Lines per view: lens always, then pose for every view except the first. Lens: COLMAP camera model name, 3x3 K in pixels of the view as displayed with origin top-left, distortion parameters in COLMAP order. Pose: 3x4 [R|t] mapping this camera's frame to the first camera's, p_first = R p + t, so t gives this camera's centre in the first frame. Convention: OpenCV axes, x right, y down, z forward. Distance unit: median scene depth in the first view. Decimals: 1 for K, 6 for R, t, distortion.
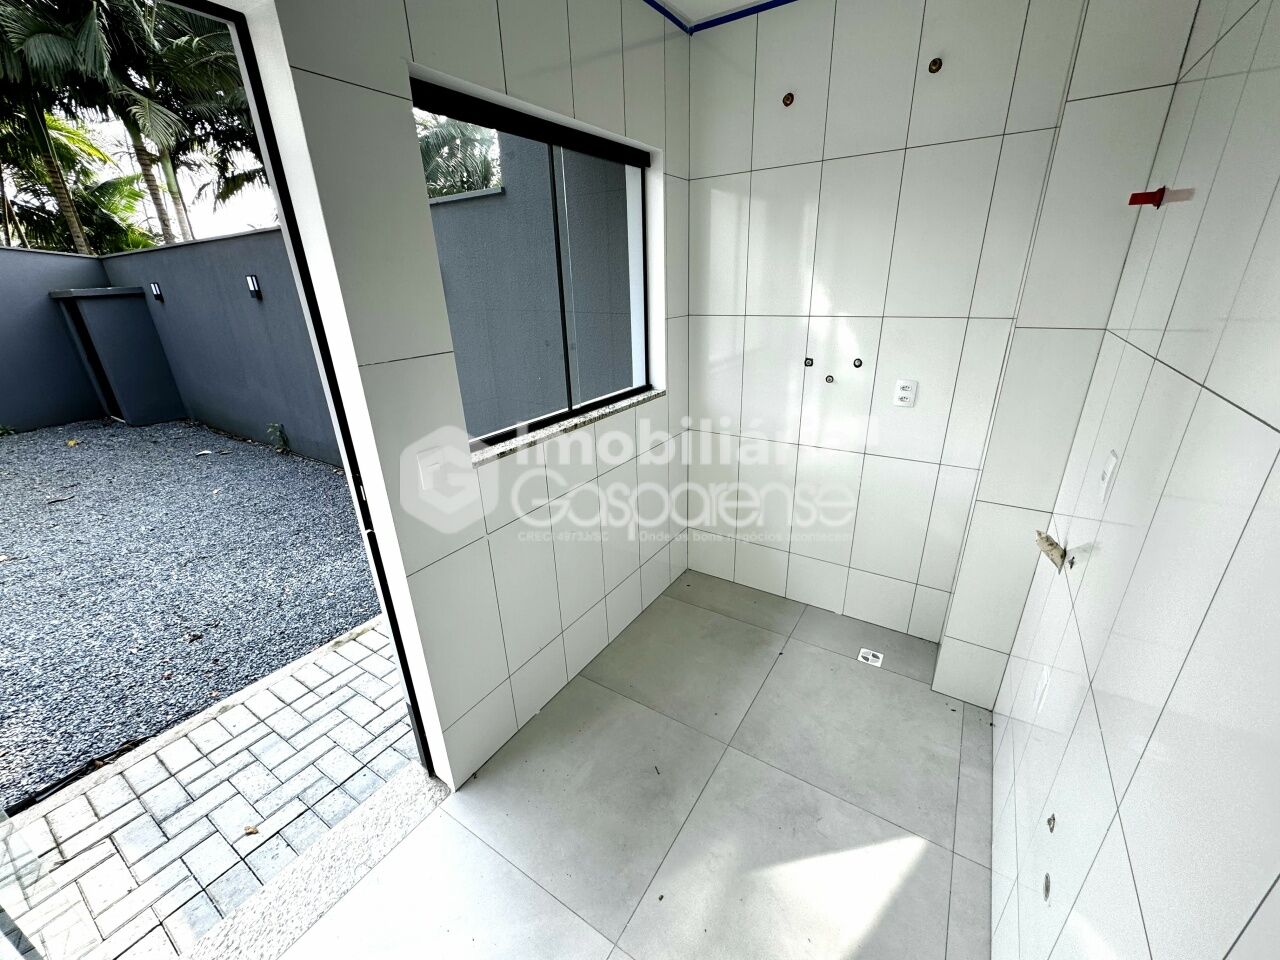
lens RADIAL K [[512.2, 0, 640.0], [0, 512.2, 480.0], [0, 0, 1]] dist [0.000234, -0.000041]
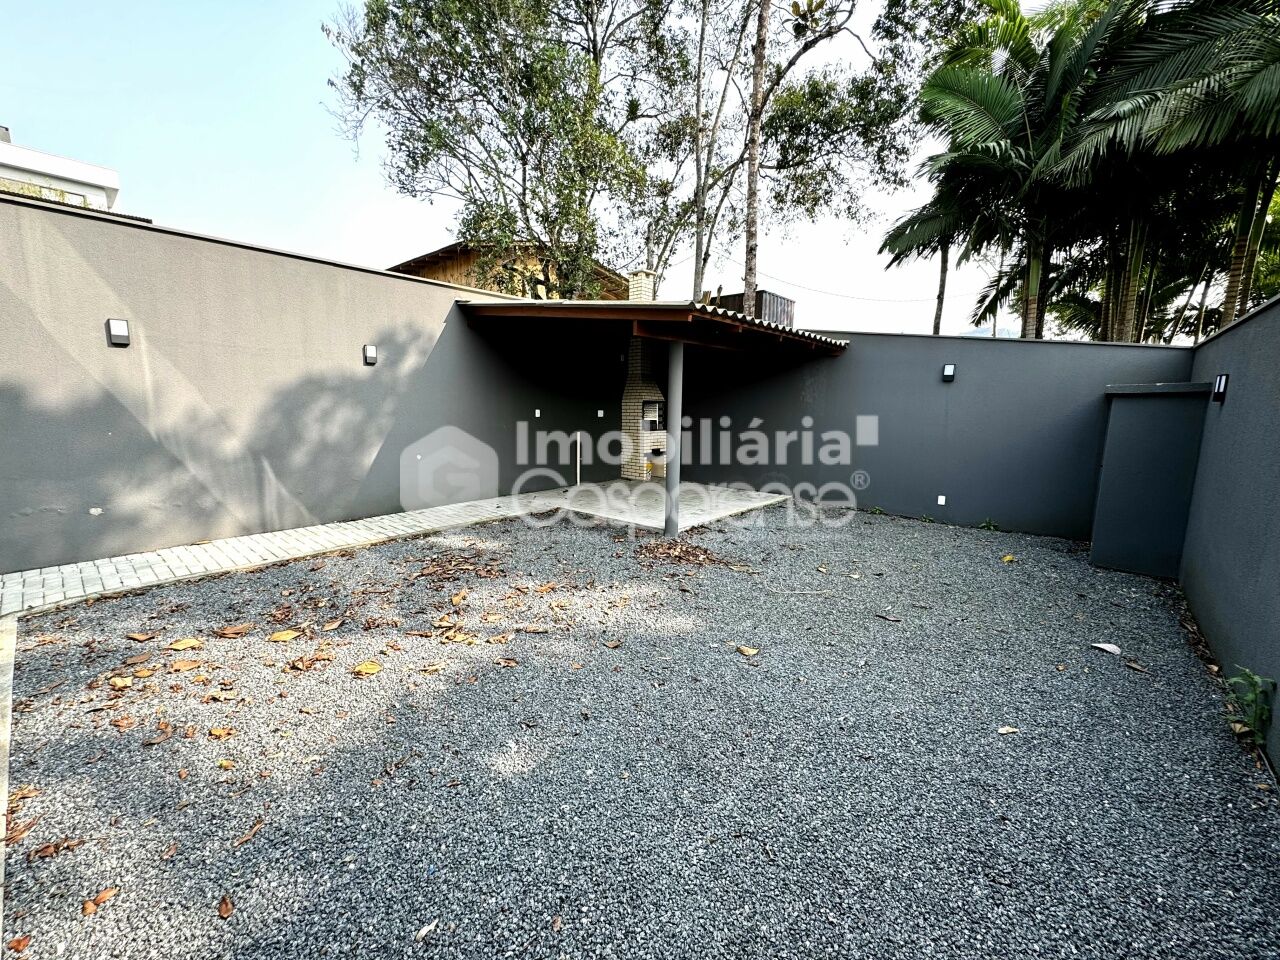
lens RADIAL K [[512.2, 0, 640.0], [0, 512.2, 480.0], [0, 0, 1]] dist [0.000234, -0.000041]
pose [[-0.135009, 0.164922, -0.977023, -0.244240], [-0.369862, 0.906389, 0.204108, -0.144238], [0.919225, 0.388920, -0.061372, 0.471207]]
